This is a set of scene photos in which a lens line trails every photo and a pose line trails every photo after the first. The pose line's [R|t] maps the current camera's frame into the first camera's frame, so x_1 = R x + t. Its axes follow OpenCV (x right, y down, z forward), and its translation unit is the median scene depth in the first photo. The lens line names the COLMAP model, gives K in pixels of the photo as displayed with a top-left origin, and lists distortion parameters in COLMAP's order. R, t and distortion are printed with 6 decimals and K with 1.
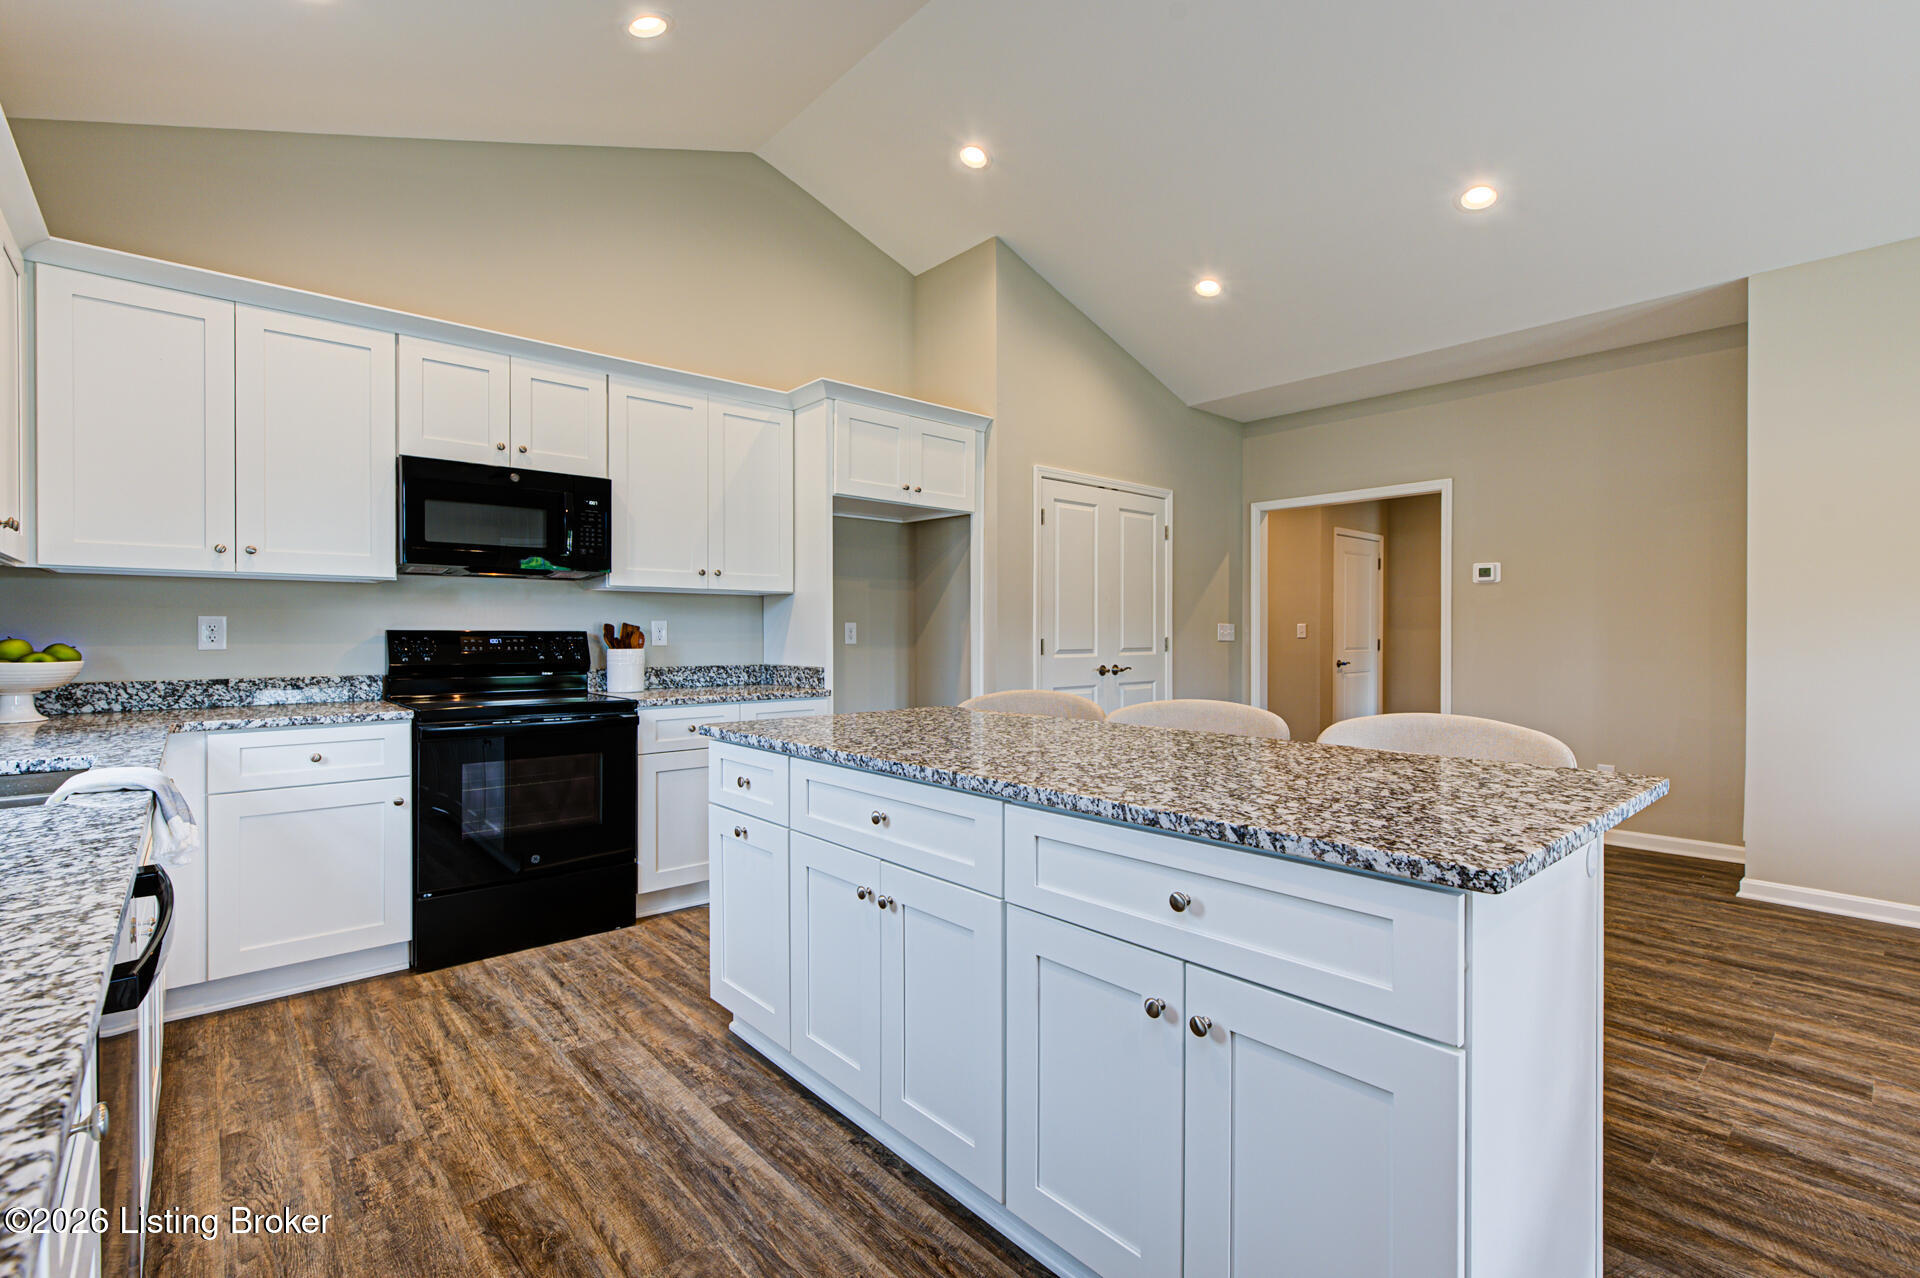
lens RADIAL K [[872.0, 0, 964.2], [0, 872.0, 638.2], [0, 0, 1]] dist [0.001331, -0.000007]
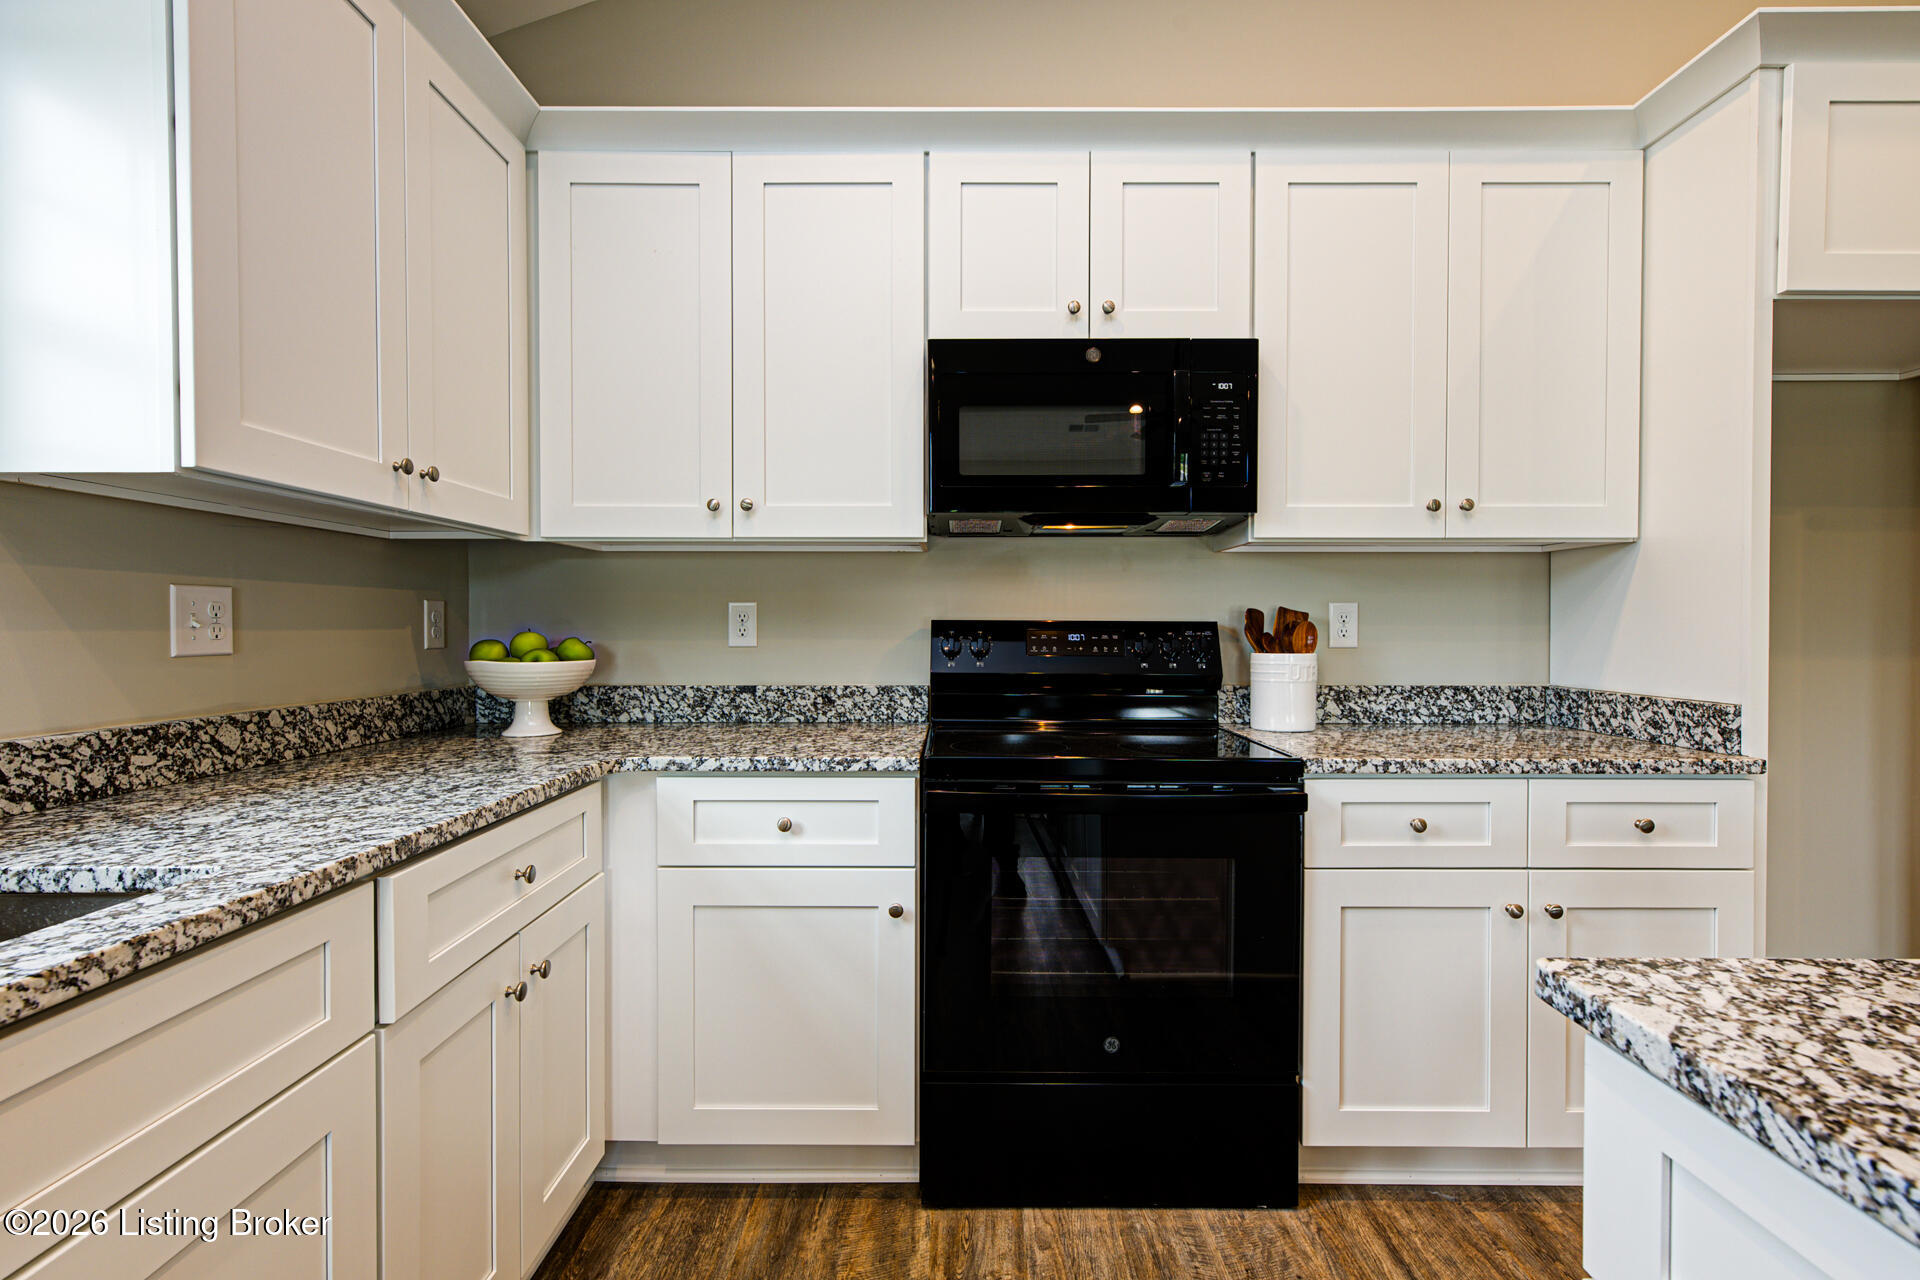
lens RADIAL K [[872.0, 0, 962.6], [0, 872.0, 637.4], [0, 0, 1]] dist [0.001331, -0.000007]
pose [[0.747450, 0.009919, -0.664244, -0.191640], [-0.004457, 0.999941, 0.009917, -0.002644], [0.664303, -0.004452, 0.747450, 0.501584]]
